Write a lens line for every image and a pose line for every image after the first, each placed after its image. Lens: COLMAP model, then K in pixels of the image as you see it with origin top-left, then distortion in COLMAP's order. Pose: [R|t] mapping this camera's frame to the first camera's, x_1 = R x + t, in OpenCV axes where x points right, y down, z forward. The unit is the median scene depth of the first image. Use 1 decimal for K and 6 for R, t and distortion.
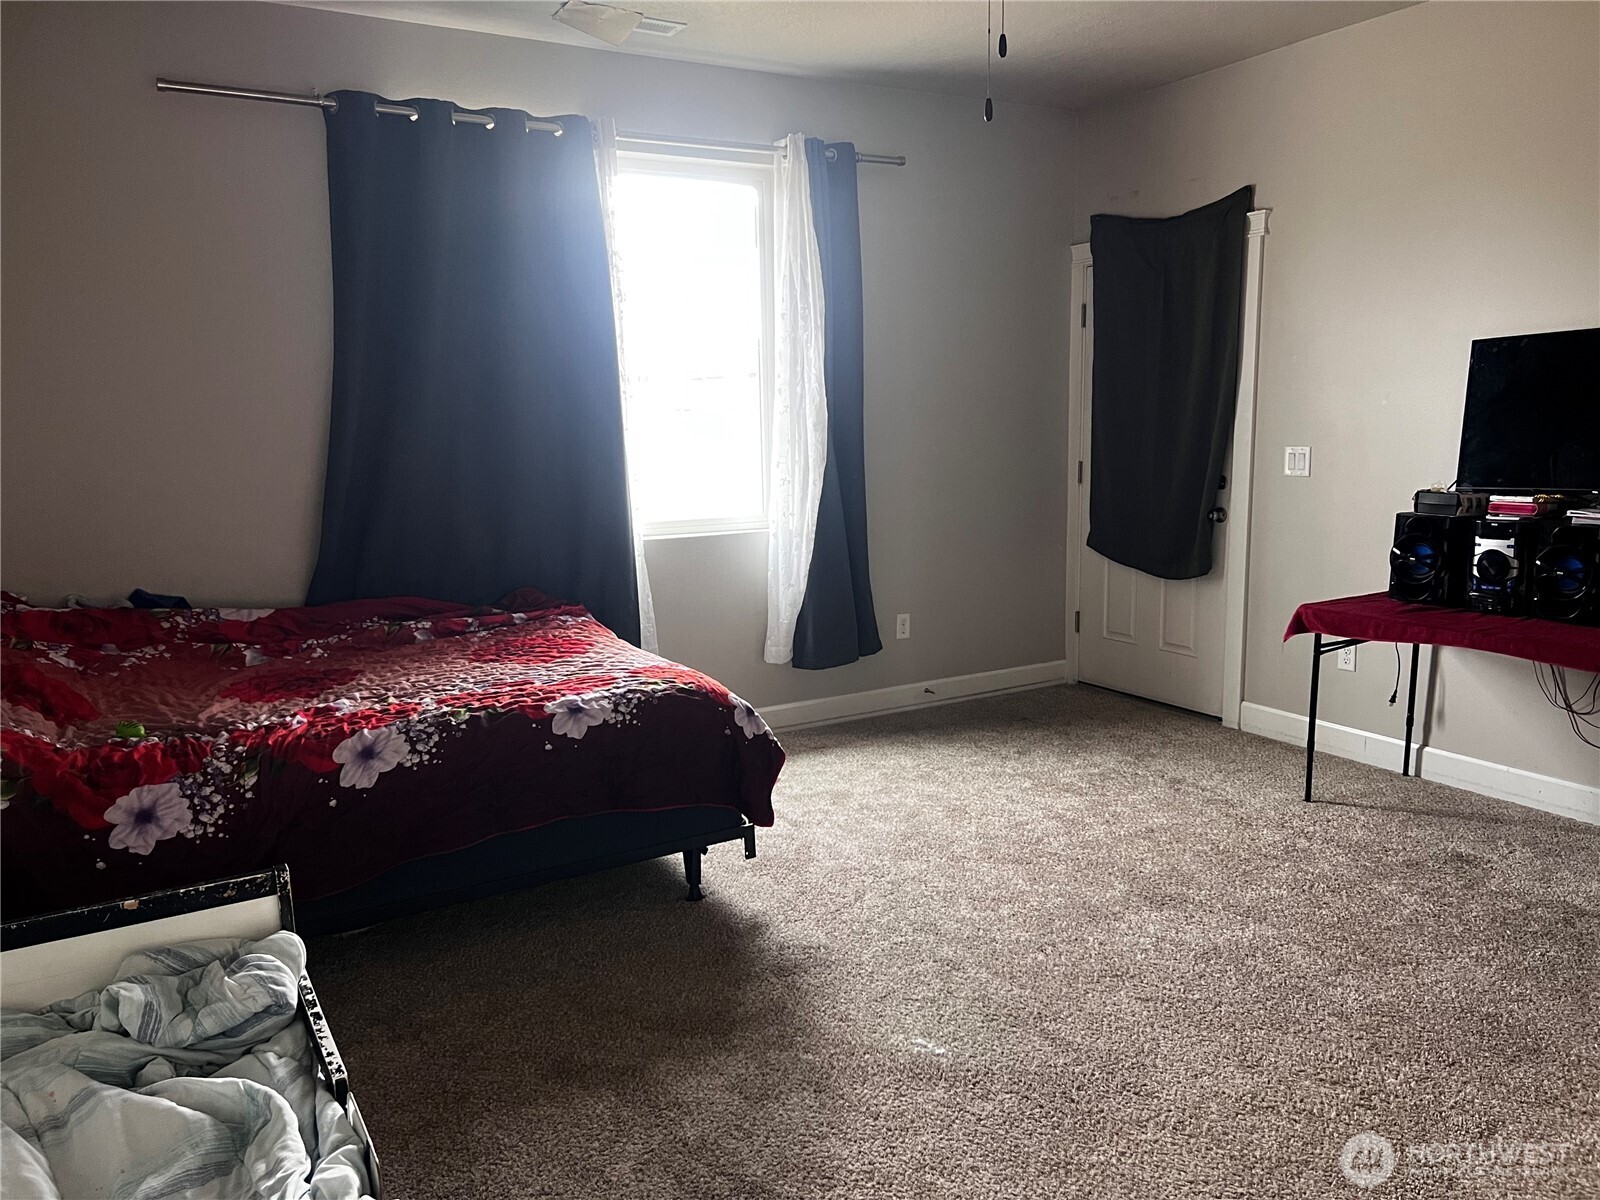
lens RADIAL K [[1203.2, 0, 797.1], [0, 1203.2, 597.4], [0, 0, 1]] dist [0.049459, -0.062826]
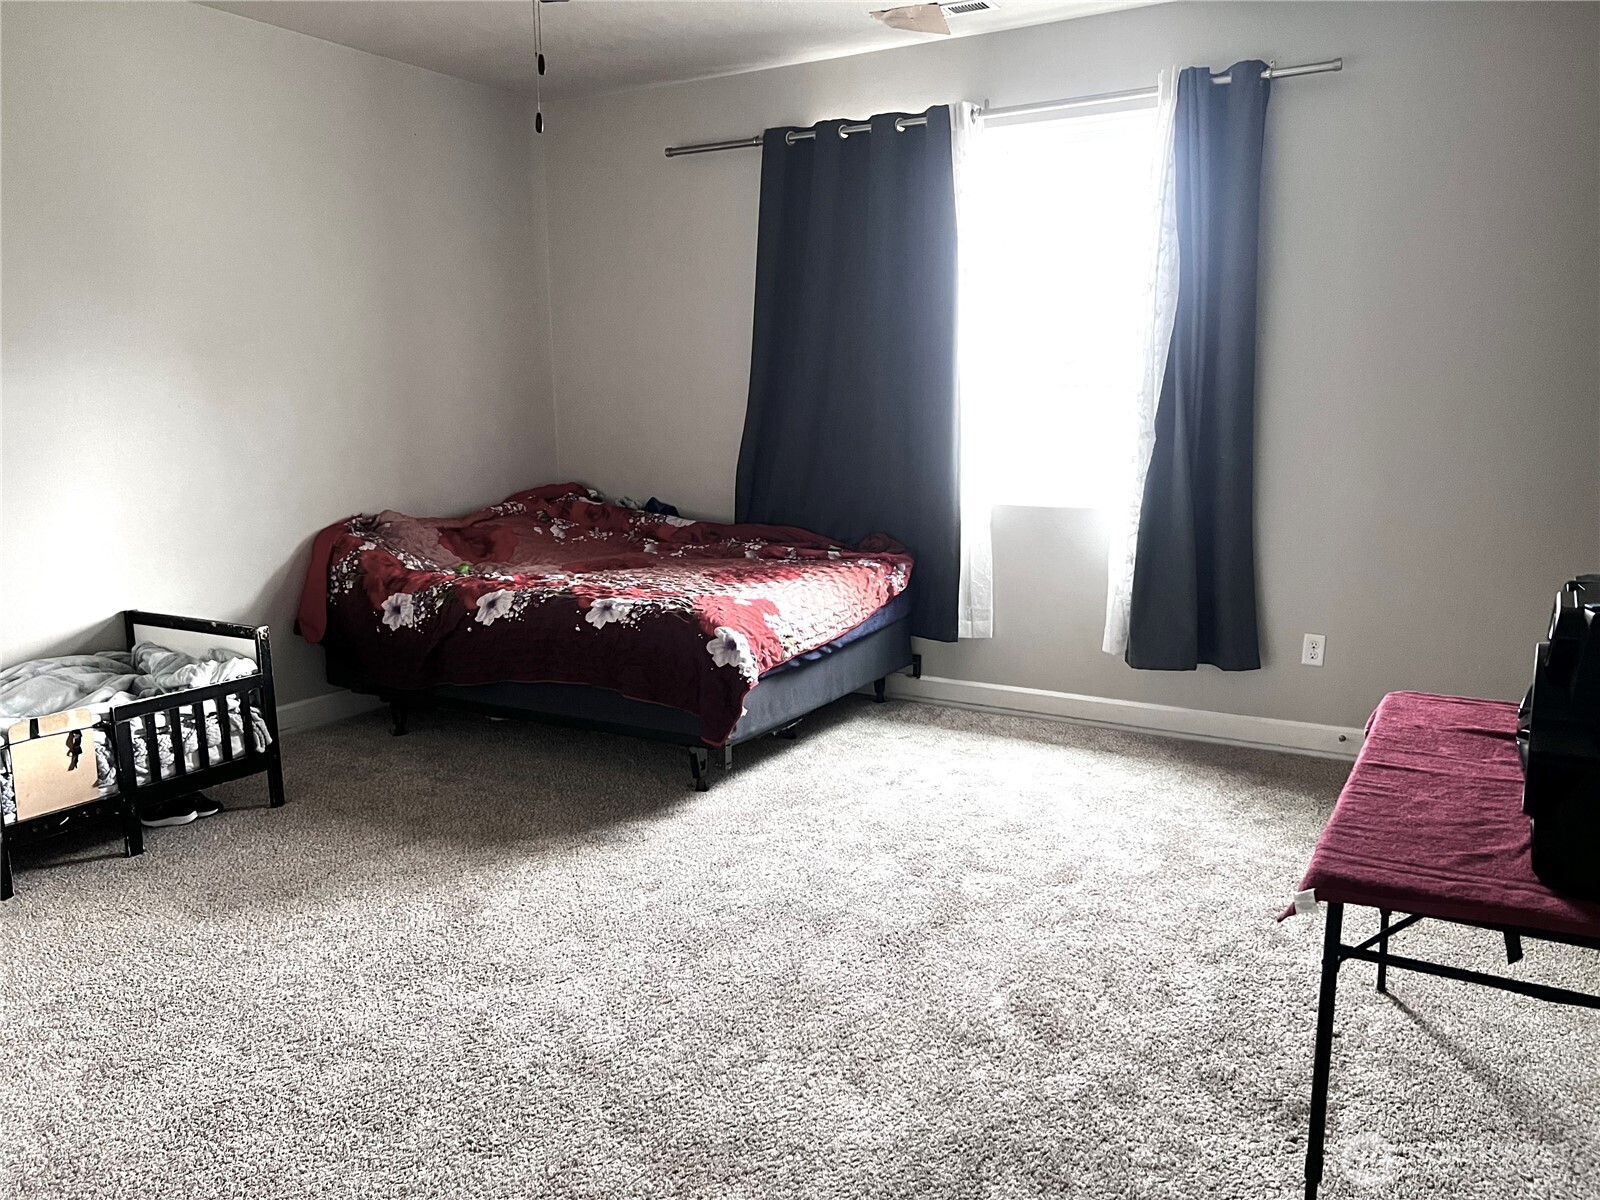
lens RADIAL K [[1203.2, 0, 799.7], [0, 1203.2, 601.9], [0, 0, 1]] dist [0.049459, -0.062826]
pose [[0.495265, 0.166857, -0.852568, 0.978136], [-0.135094, 0.984236, 0.114149, -0.086564], [0.858174, 0.058643, 0.509998, 0.474768]]
